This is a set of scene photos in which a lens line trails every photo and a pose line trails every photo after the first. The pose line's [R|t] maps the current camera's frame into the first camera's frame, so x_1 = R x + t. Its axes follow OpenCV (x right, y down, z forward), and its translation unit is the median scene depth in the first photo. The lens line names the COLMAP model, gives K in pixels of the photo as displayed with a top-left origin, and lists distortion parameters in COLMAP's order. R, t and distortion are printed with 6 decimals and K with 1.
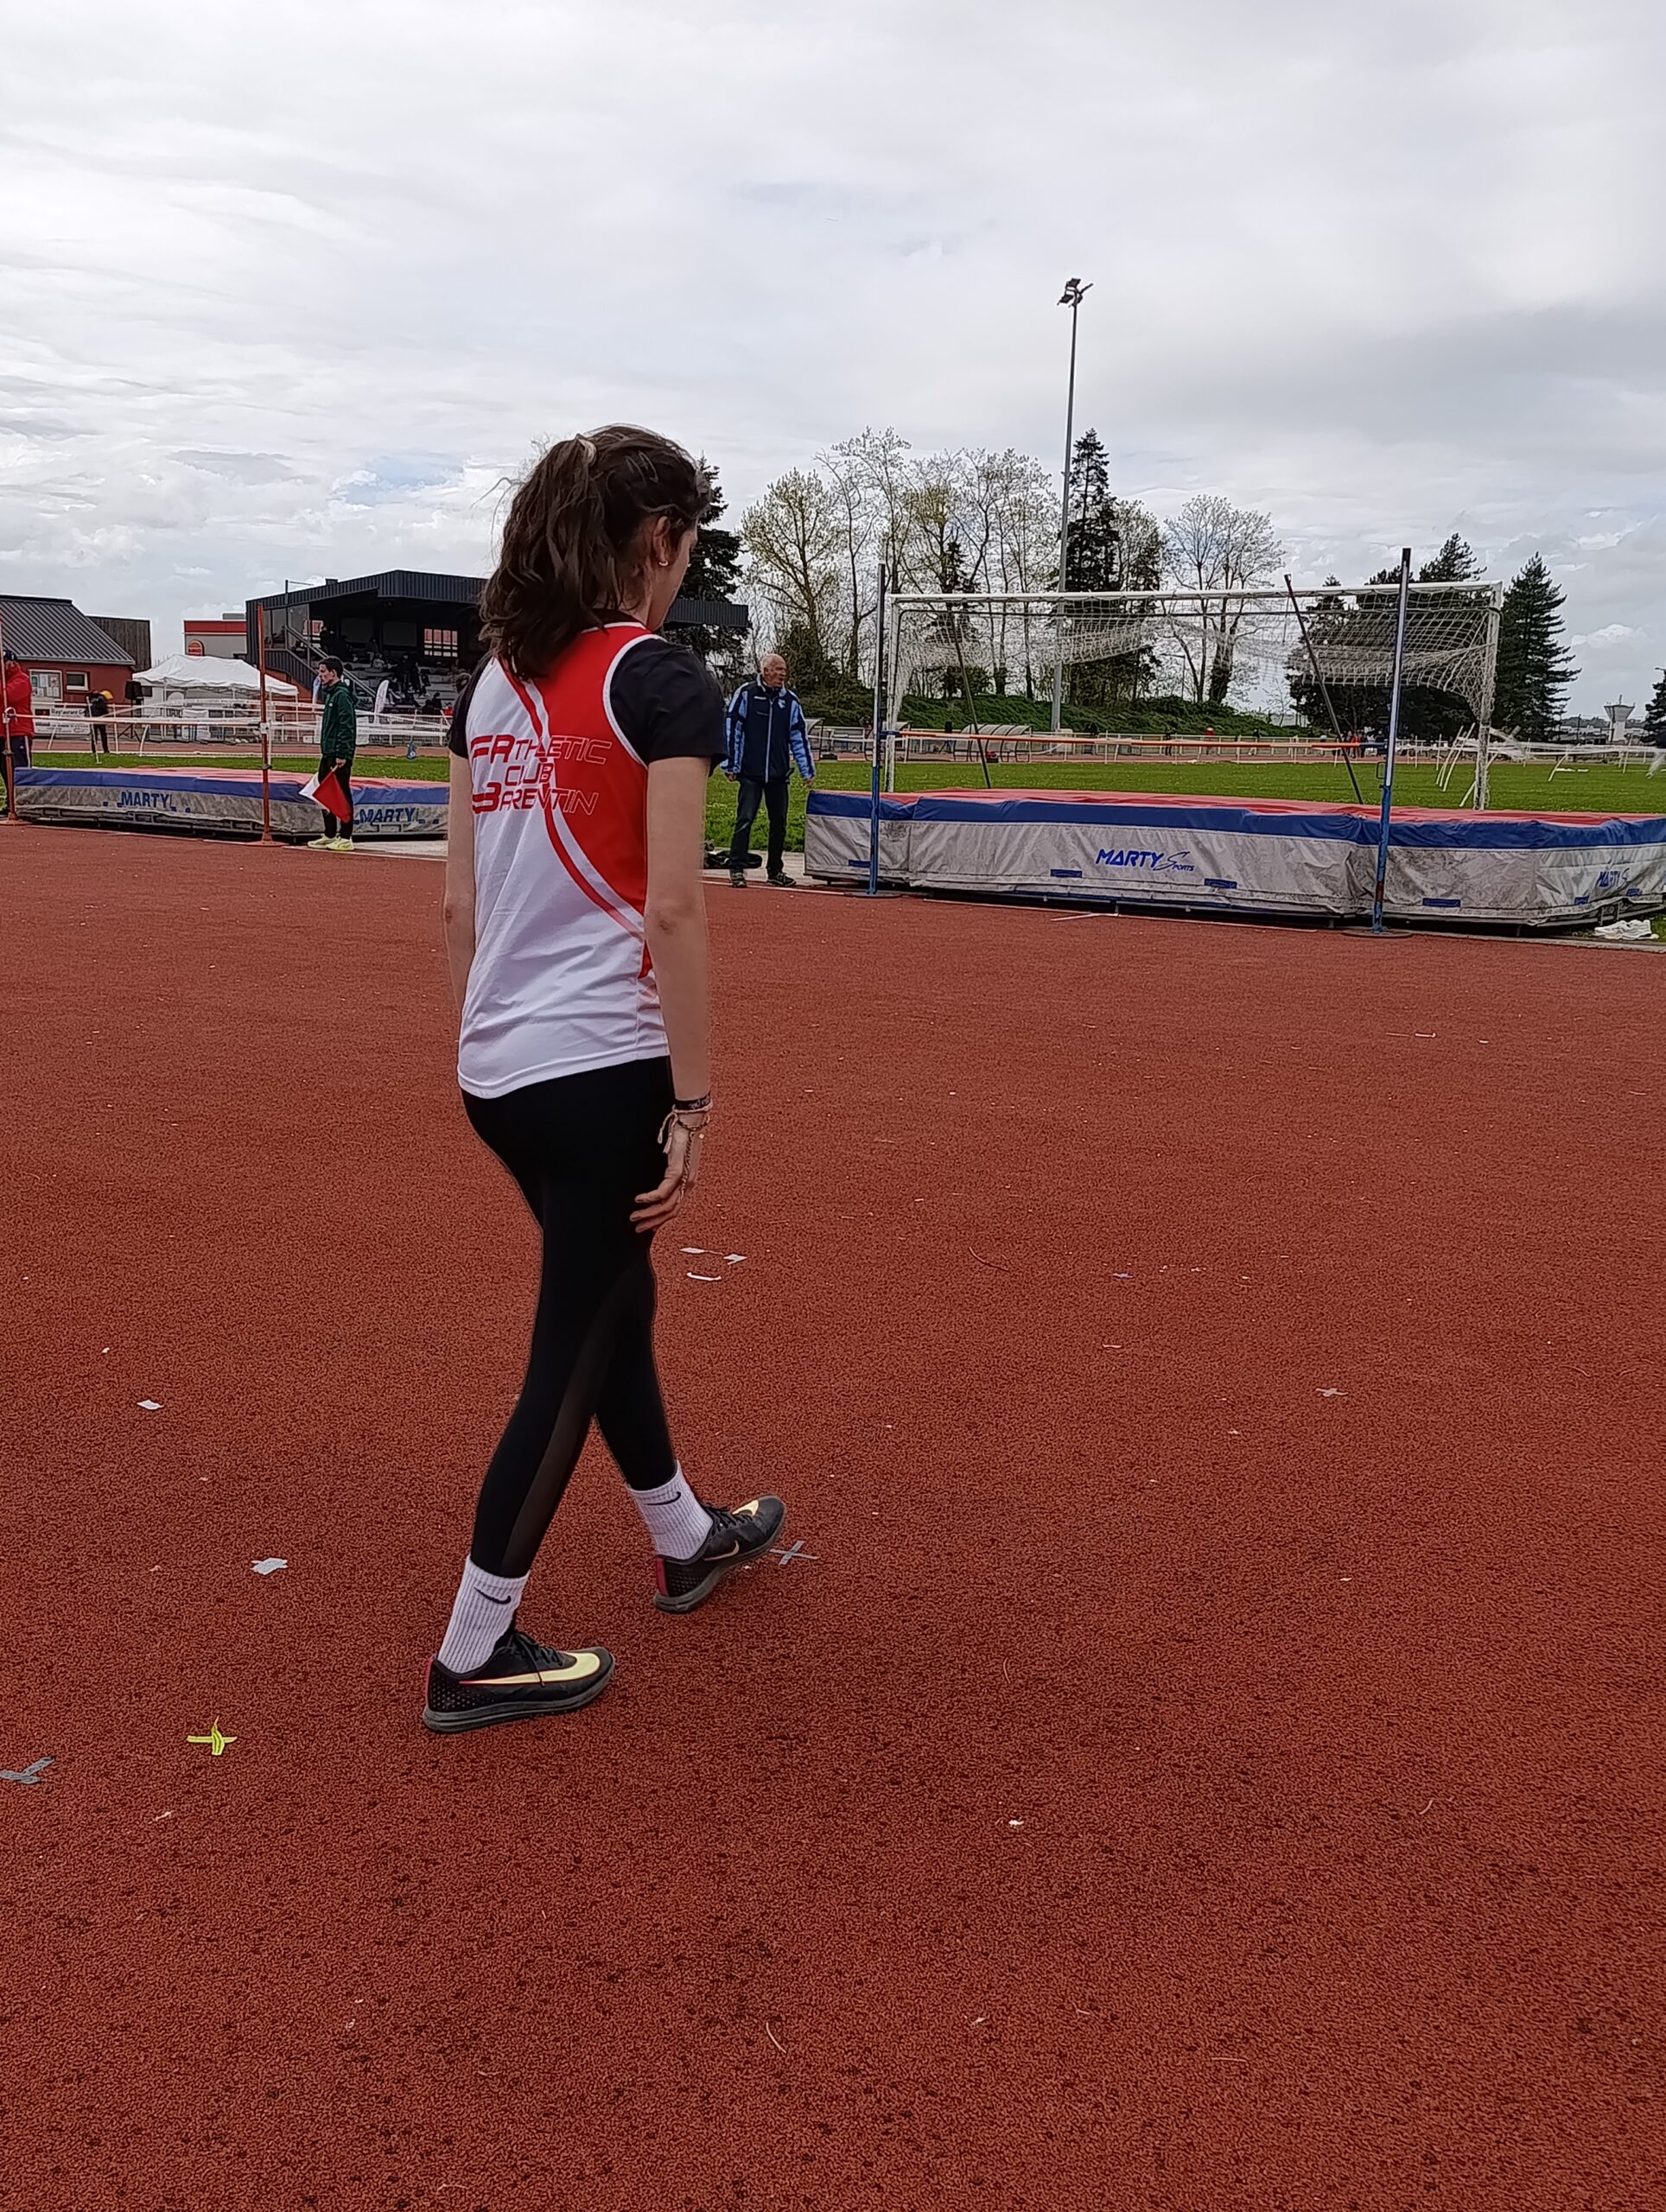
lens RADIAL K [[2258.9, 0, 810.8], [0, 2258.9, 1101.8], [0, 0, 1]] dist [0.113243, -0.213518]
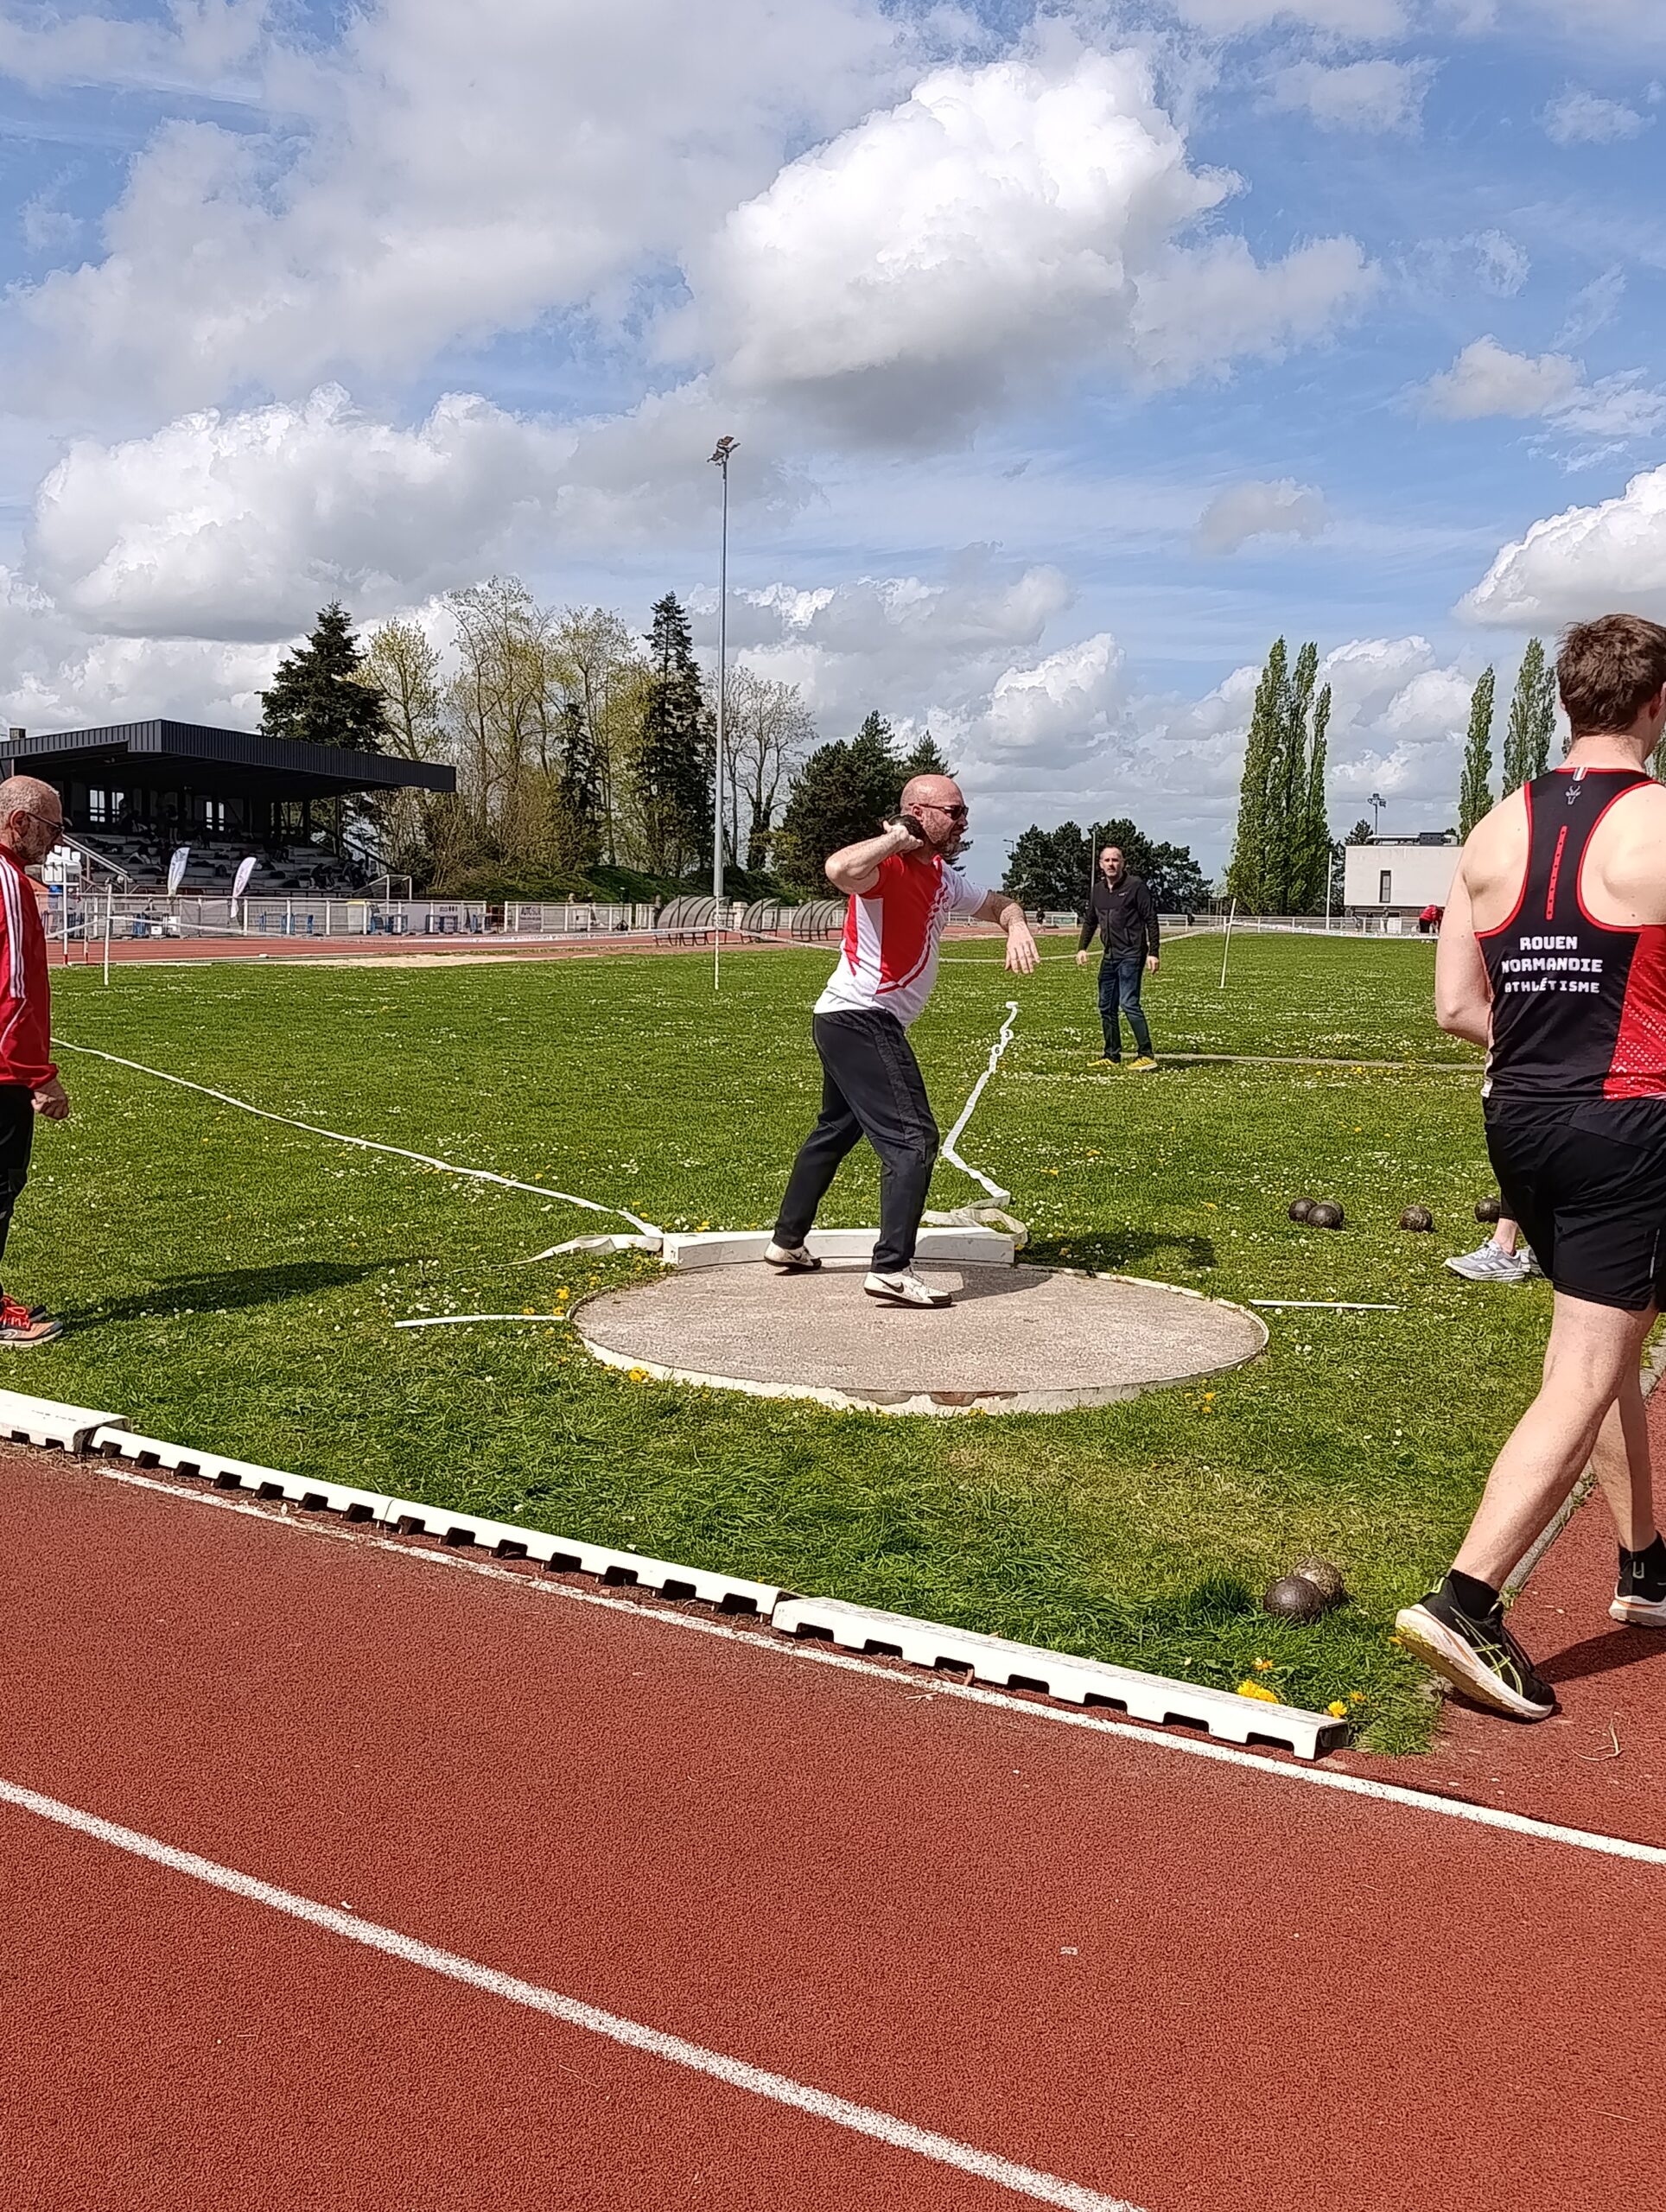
lens RADIAL K [[2257.6, 0, 818.2], [0, 2257.6, 1083.7], [0, 0, 1]] dist [0.109825, -0.202573]
pose [[0.929561, -0.037628, 0.366744, -1.259534], [0.066129, 0.995662, -0.065457, -0.157336], [-0.362690, 0.085098, 0.928016, 0.770653]]
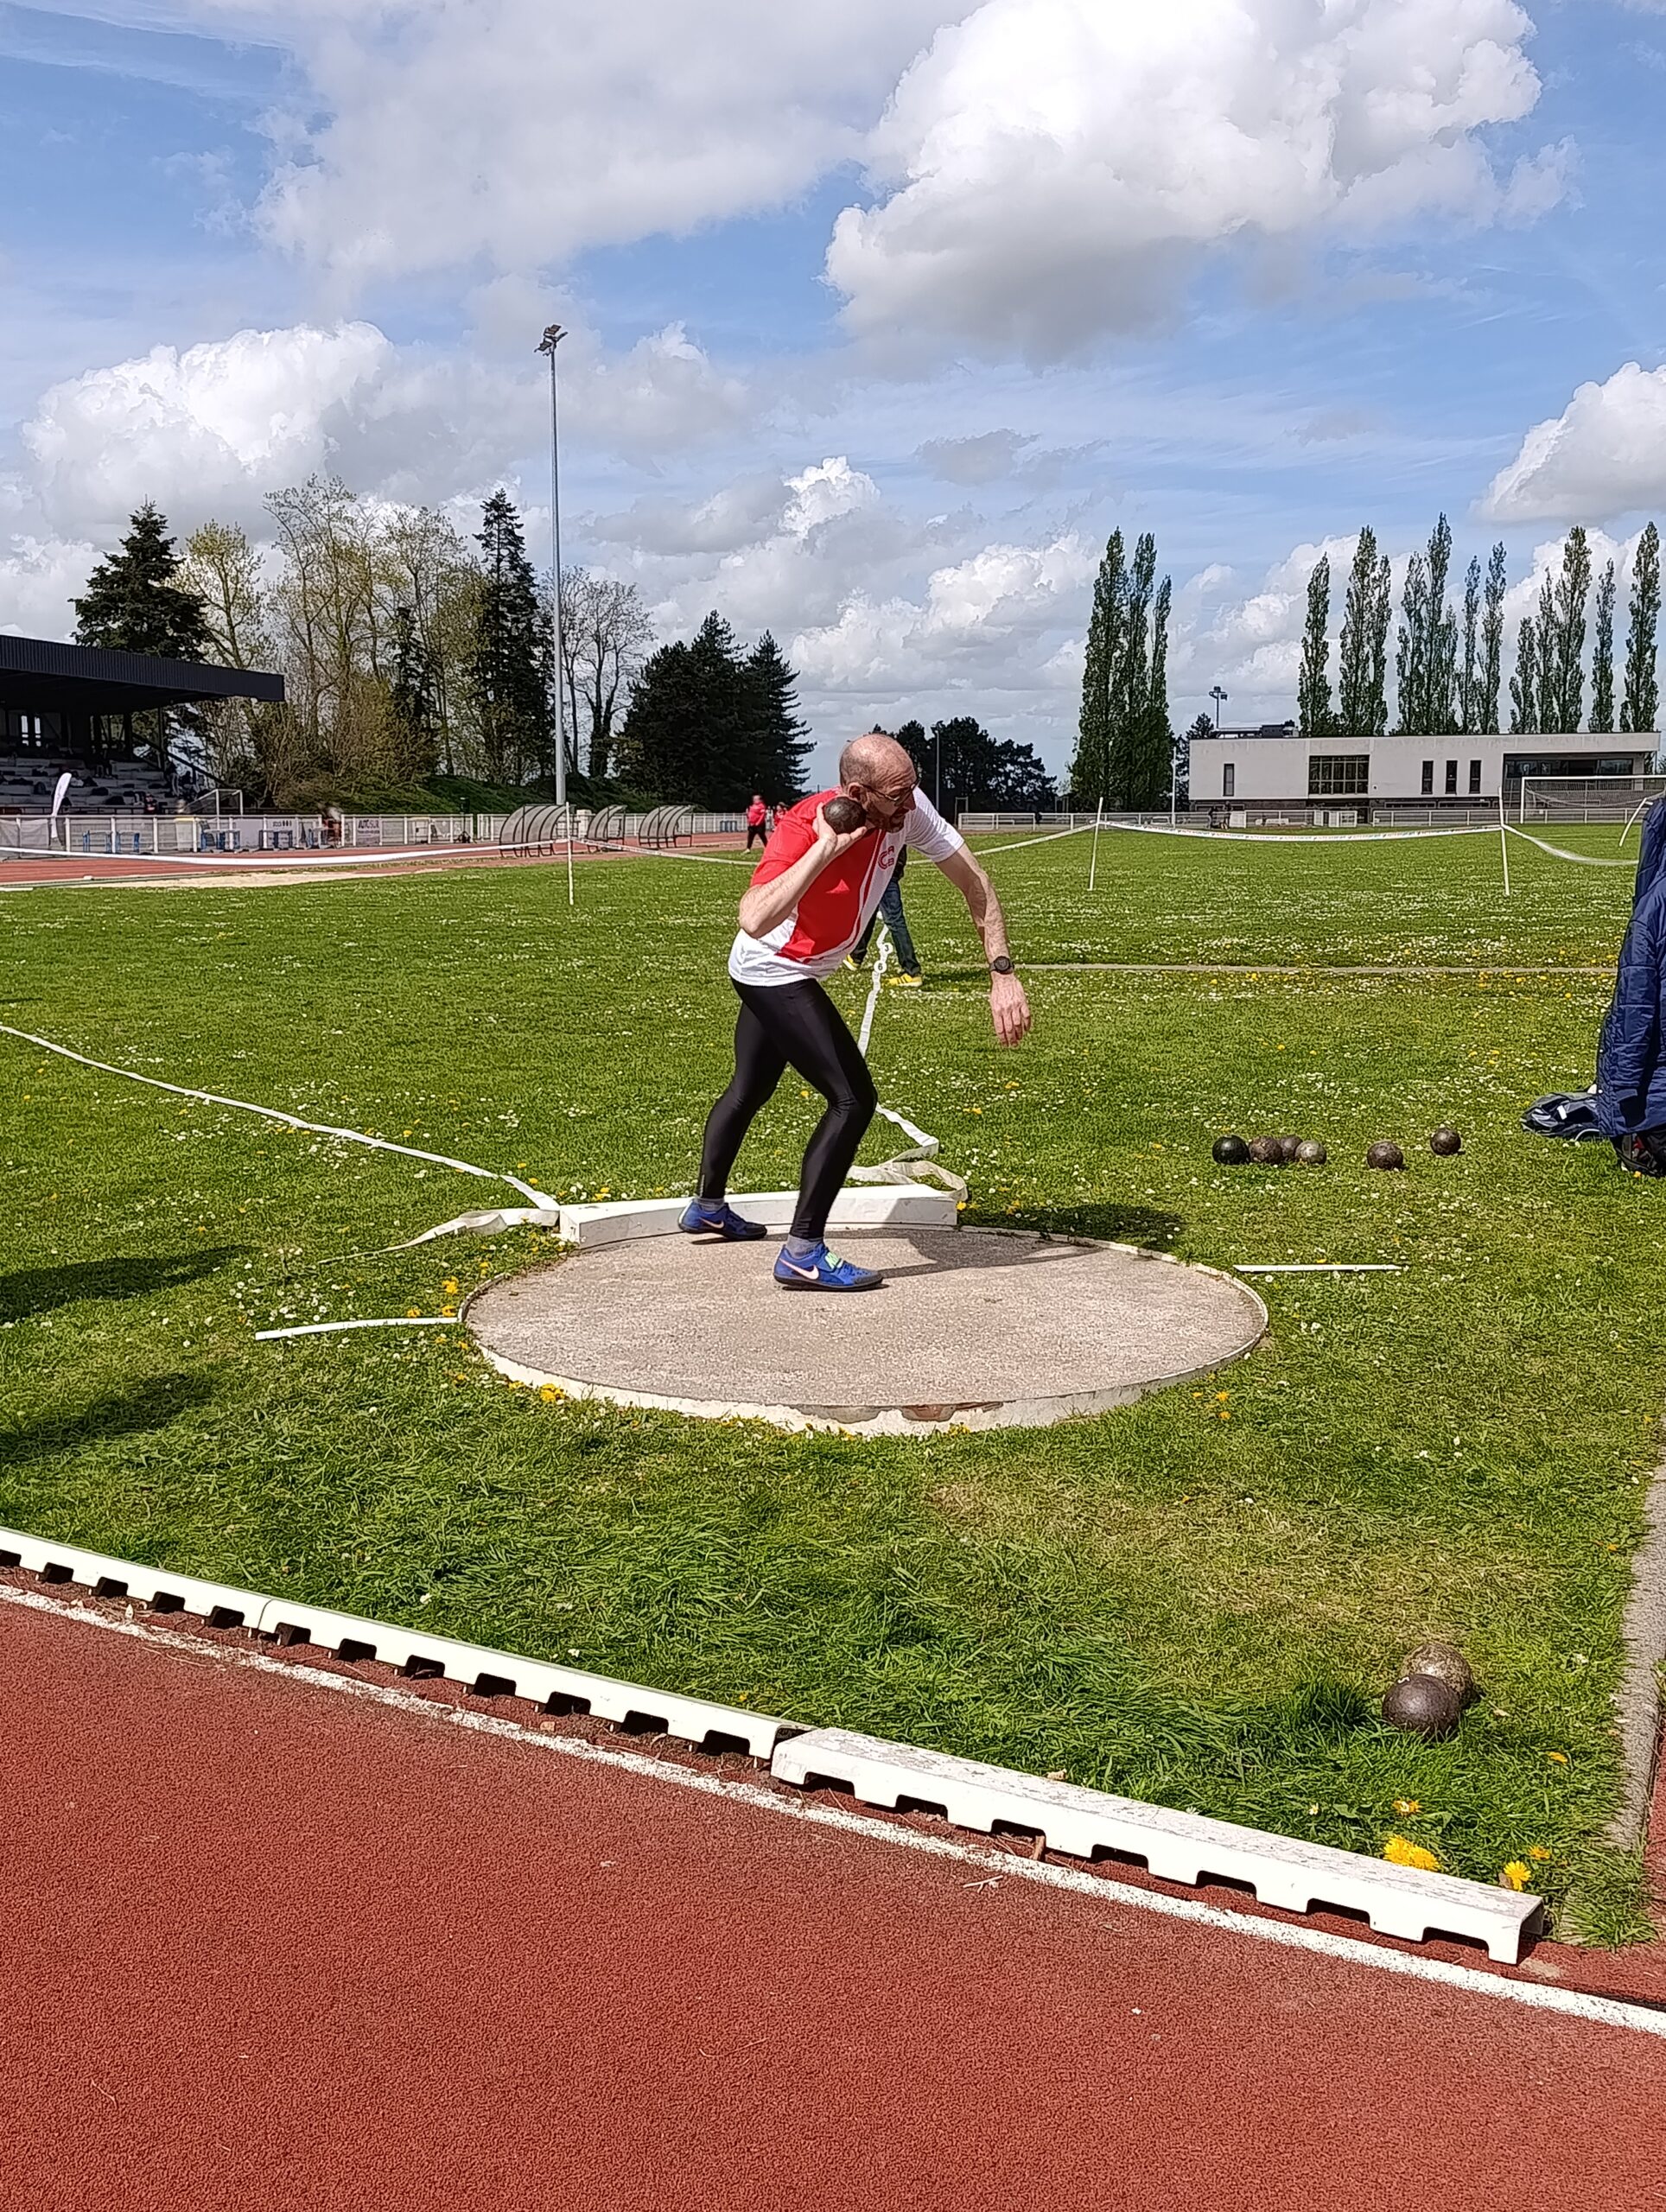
lens RADIAL K [[2258.9, 0, 810.8], [0, 2258.9, 1101.8], [0, 0, 1]] dist [0.113243, -0.213518]
pose [[0.902775, -0.083787, 0.421874, -1.250299], [0.097316, 0.995197, -0.010596, -0.168495], [-0.418960, 0.050621, 0.906593, 0.822730]]
